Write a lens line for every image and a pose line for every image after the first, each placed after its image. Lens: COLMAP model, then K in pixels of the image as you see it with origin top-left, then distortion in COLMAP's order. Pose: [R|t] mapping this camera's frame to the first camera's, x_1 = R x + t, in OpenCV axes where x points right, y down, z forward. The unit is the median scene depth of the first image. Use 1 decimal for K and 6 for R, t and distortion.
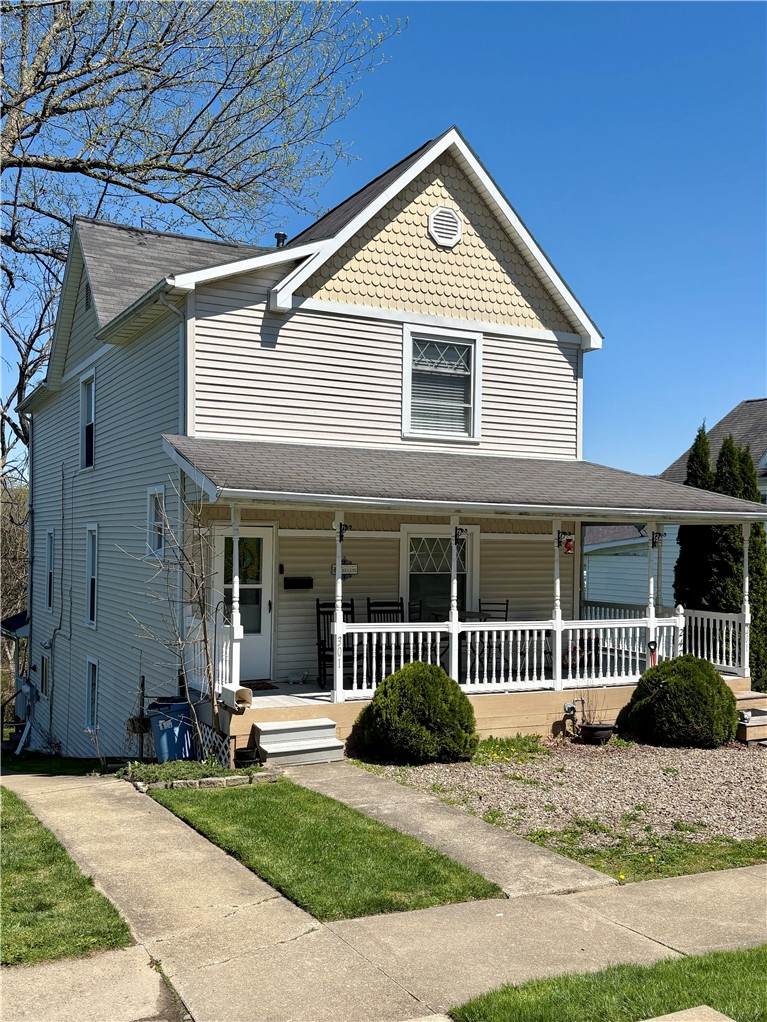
lens RADIAL K [[993.0, 0, 394.0], [0, 993.0, 552.9], [0, 0, 1]] dist [0.053545, 0.000000]
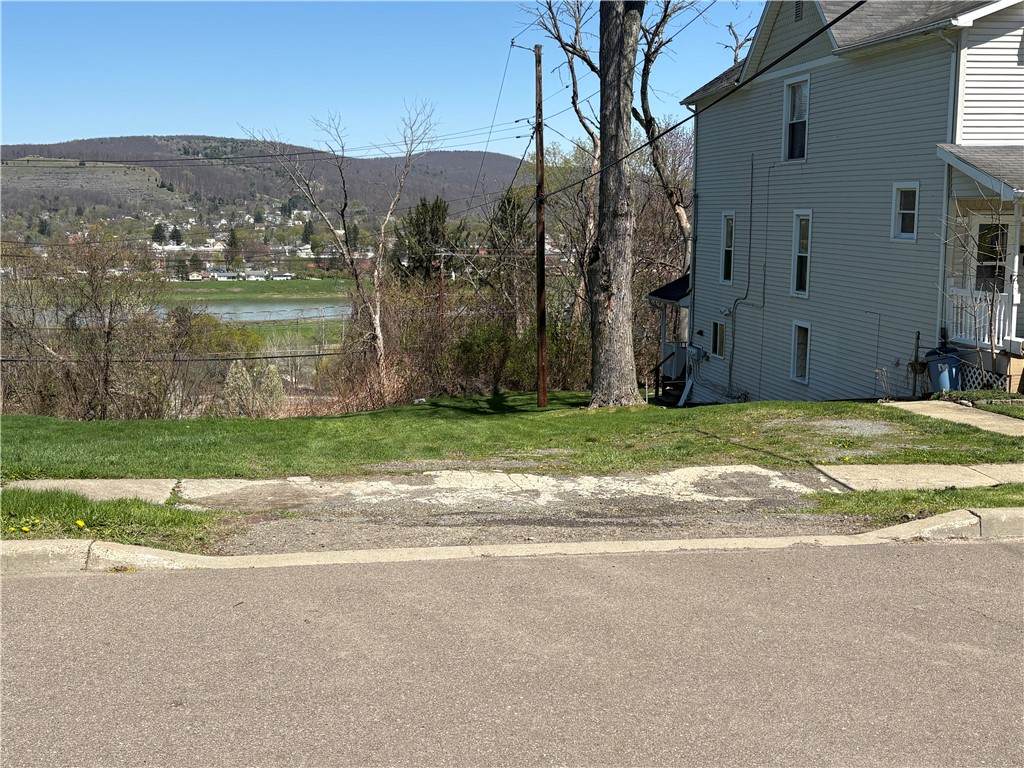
lens RADIAL K [[1157.1, 0, 502.7], [0, 1157.1, 381.5], [0, 0, 1]] dist [0.033556, 0.000000]
pose [[0.947120, 0.032655, -0.319215, -0.246490], [0.012505, 0.990296, 0.138409, -0.027885], [0.320637, -0.135082, 0.937521, -0.561211]]
